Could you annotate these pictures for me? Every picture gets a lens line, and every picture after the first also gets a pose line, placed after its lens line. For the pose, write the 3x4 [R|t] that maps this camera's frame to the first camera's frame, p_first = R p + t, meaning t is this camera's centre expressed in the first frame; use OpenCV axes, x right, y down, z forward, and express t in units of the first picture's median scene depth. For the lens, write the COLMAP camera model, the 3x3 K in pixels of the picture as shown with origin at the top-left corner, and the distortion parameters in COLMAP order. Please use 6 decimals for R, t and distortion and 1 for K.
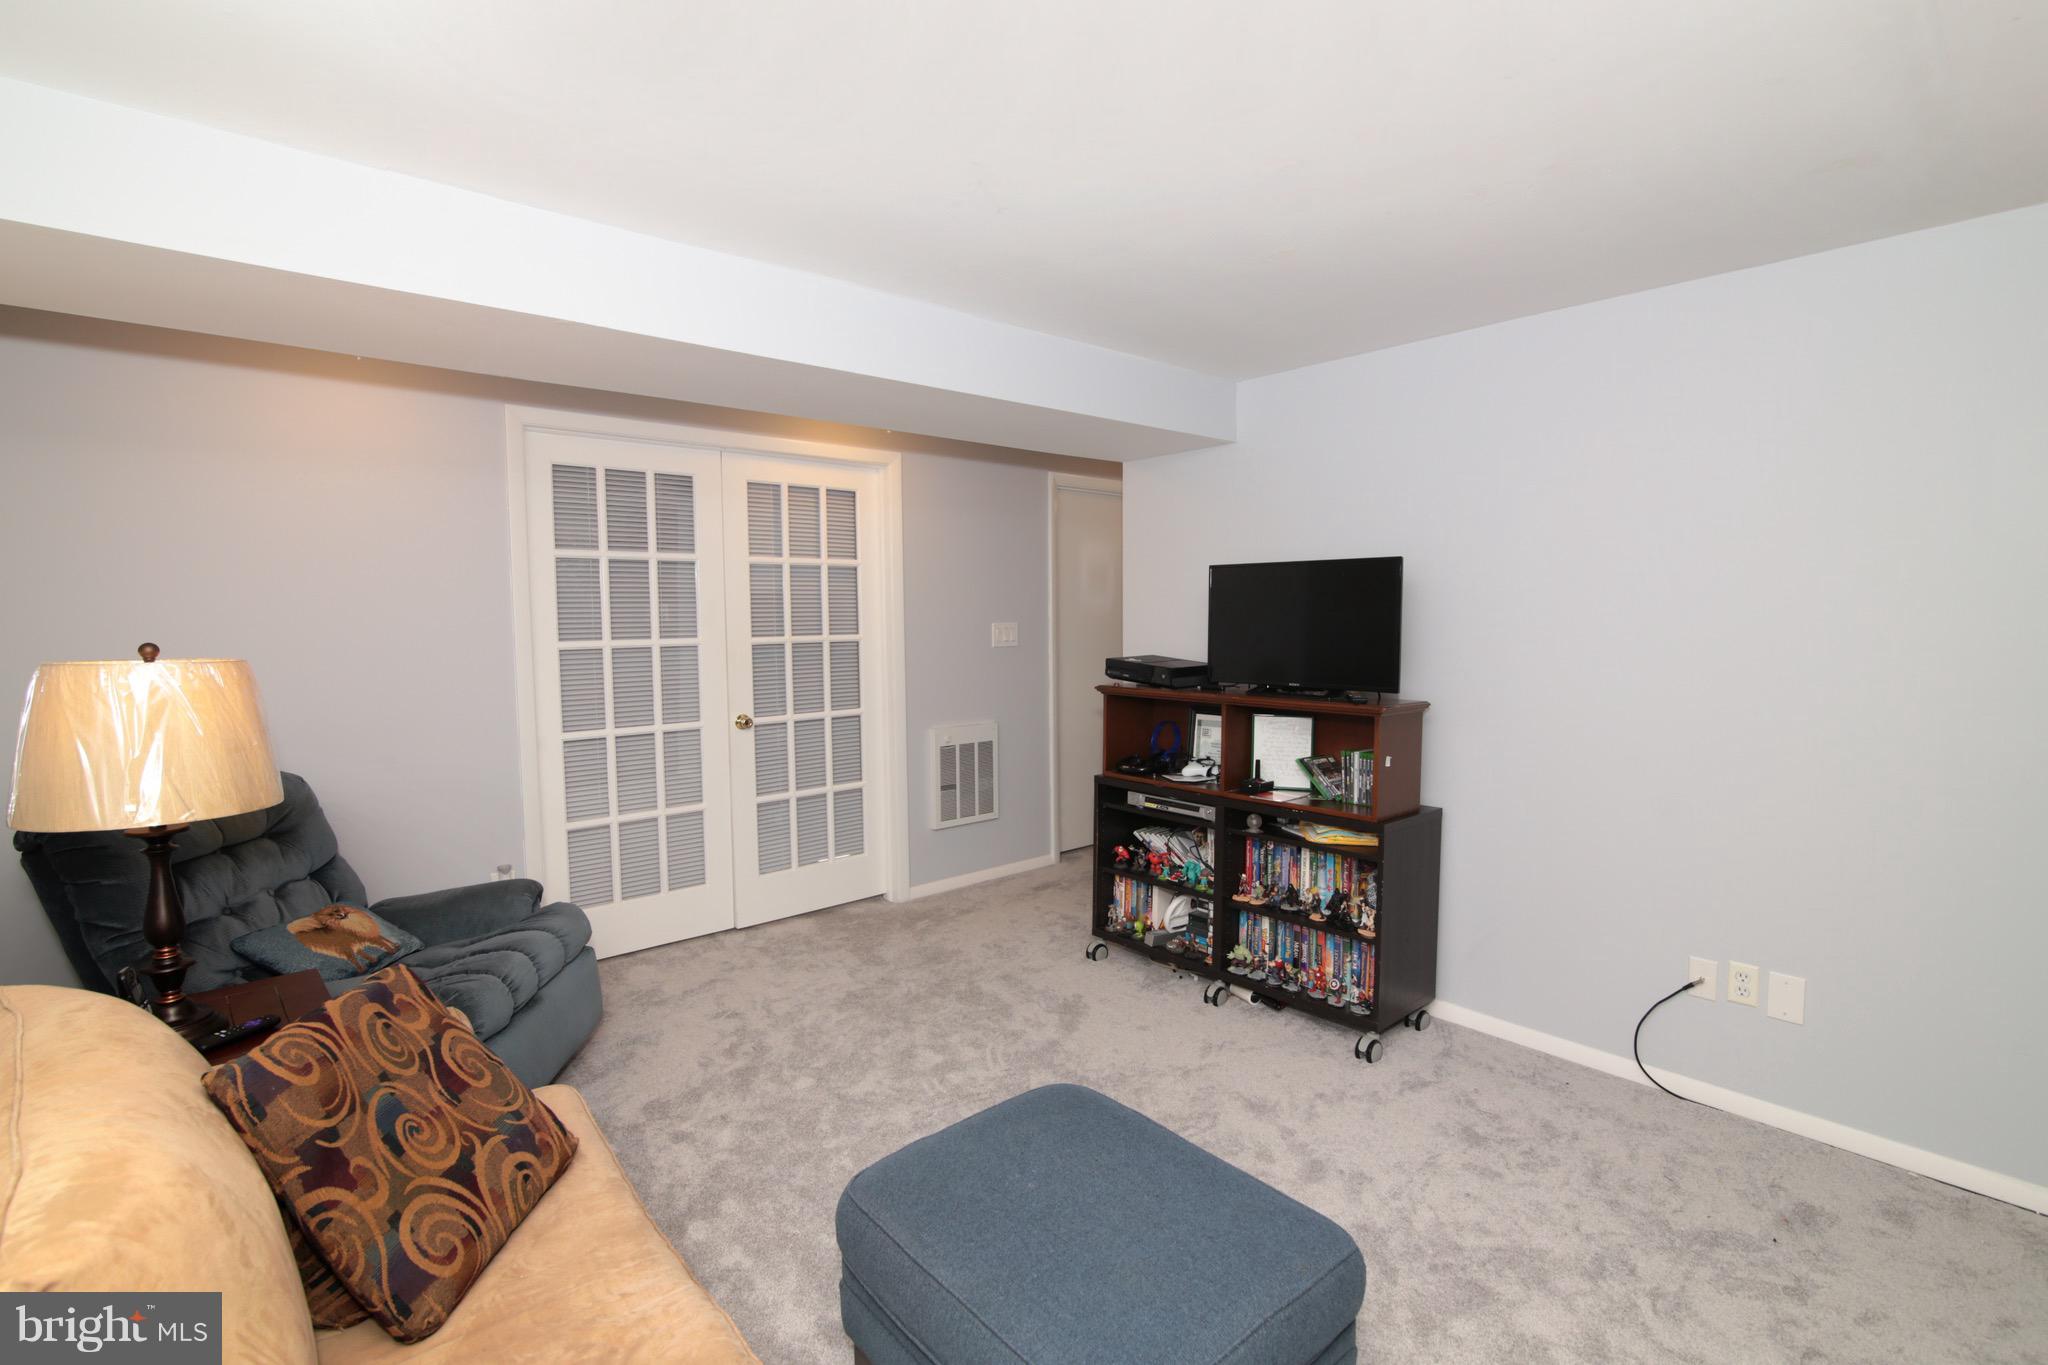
lens RADIAL K [[944.6, 0, 1024.0], [0, 944.6, 682.5], [0, 0, 1]] dist [-0.018626, 0.000323]
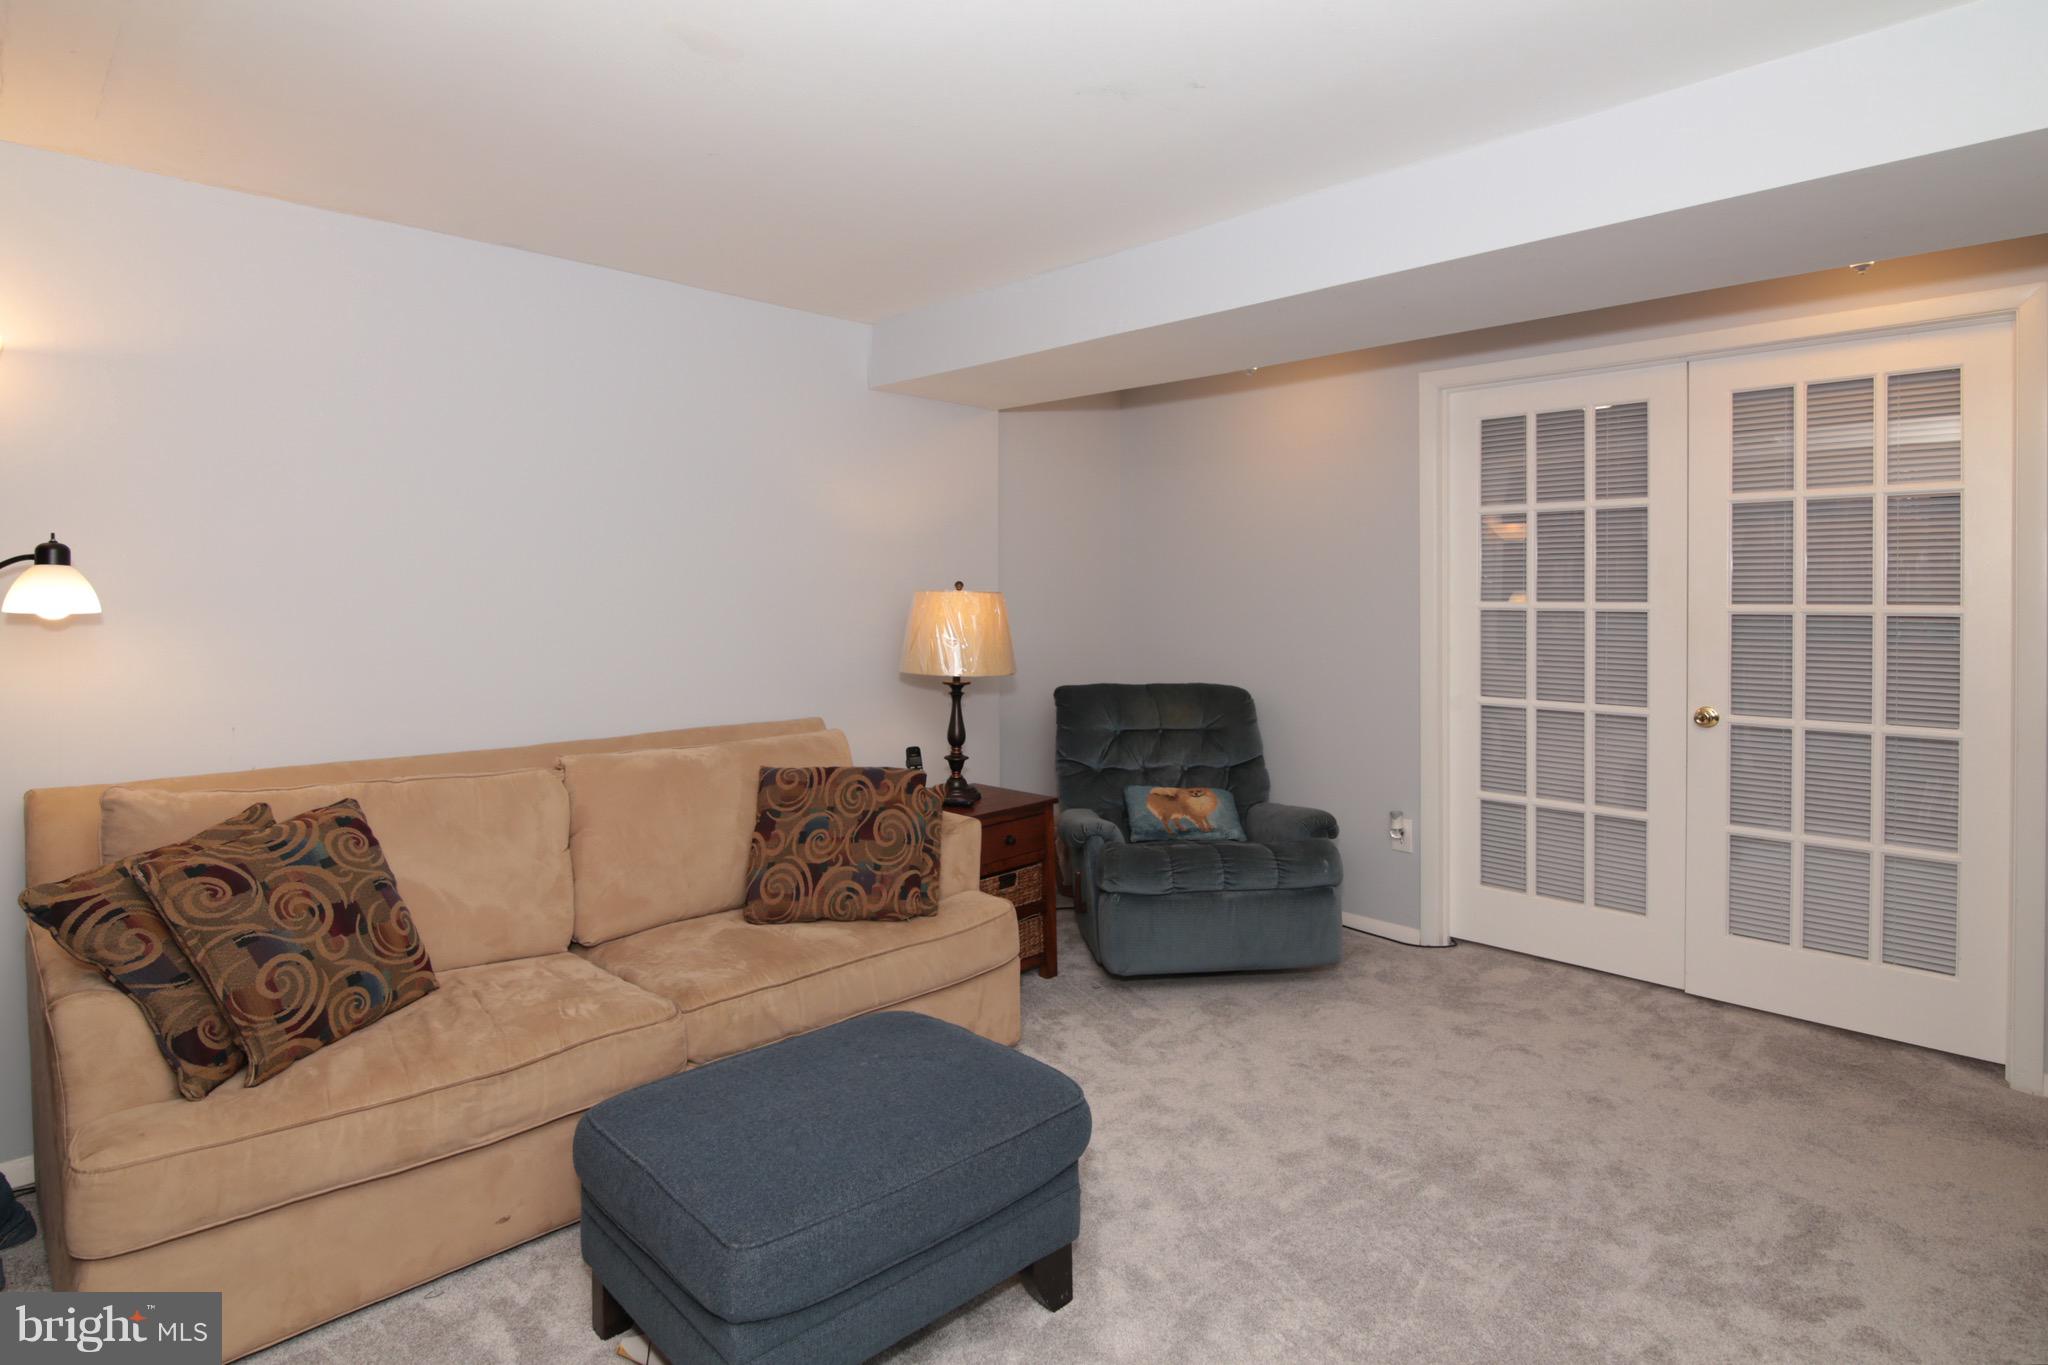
lens RADIAL K [[1051.8, 0, 1058.4], [0, 1051.8, 617.8], [0, 0, 1]] dist [-0.001393, -0.000170]
pose [[0.089686, 0.026634, -0.995614, 0.552652], [-0.080714, 0.996549, 0.019389, -0.012724], [0.992694, 0.078621, 0.091526, 0.475136]]
